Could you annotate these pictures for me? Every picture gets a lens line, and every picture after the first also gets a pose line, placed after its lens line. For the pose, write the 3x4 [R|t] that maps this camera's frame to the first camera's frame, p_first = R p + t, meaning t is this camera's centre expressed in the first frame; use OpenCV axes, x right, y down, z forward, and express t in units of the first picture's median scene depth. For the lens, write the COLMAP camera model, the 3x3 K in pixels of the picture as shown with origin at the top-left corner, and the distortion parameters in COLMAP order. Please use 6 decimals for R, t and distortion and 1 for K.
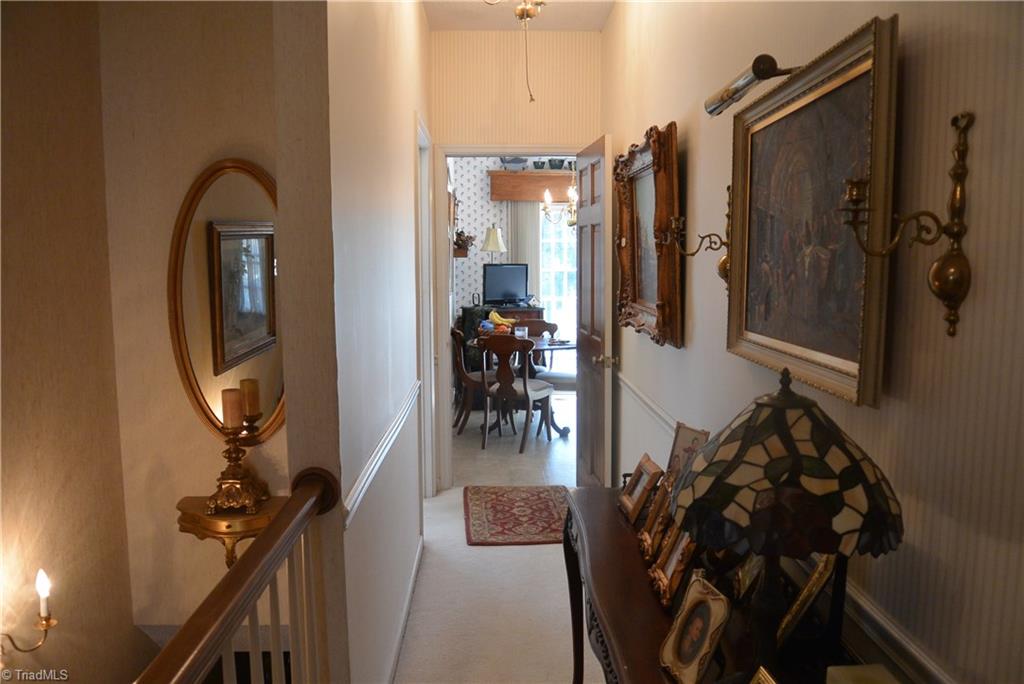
lens RADIAL K [[796.5, 0, 513.2], [0, 796.5, 341.3], [0, 0, 1]] dist [-0.063219, 0.000734]
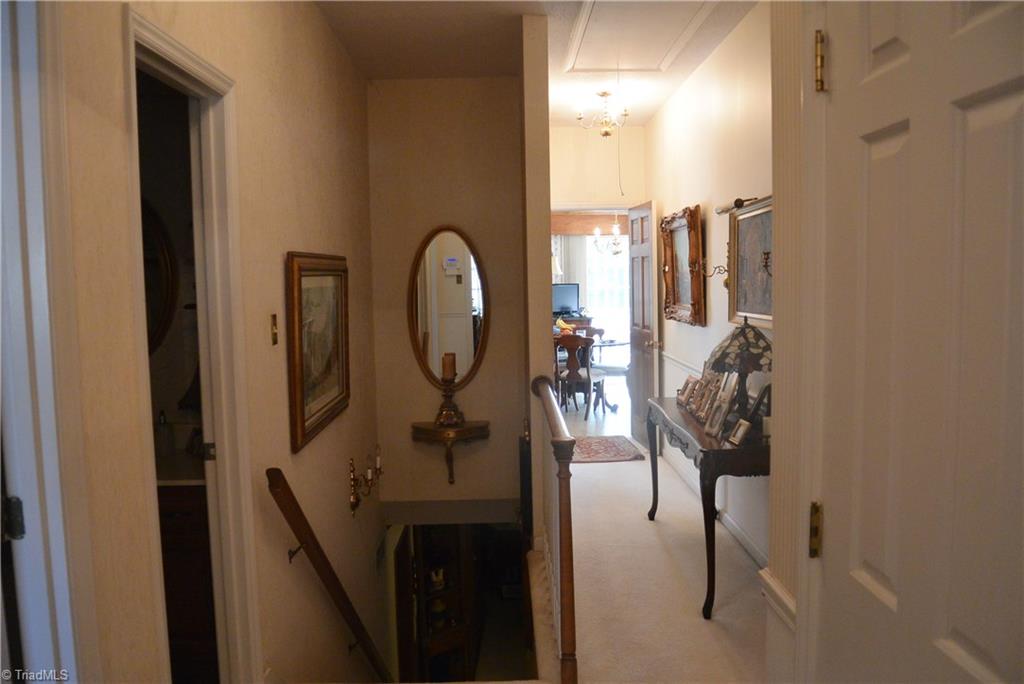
lens RADIAL K [[796.5, 0, 512.3], [0, 796.5, 344.2], [0, 0, 1]] dist [-0.063219, 0.000734]
pose [[0.999745, -0.015865, -0.016052, -0.180866], [0.015492, 0.999613, -0.023101, 0.074368], [0.016412, 0.022847, 0.999604, -0.742224]]
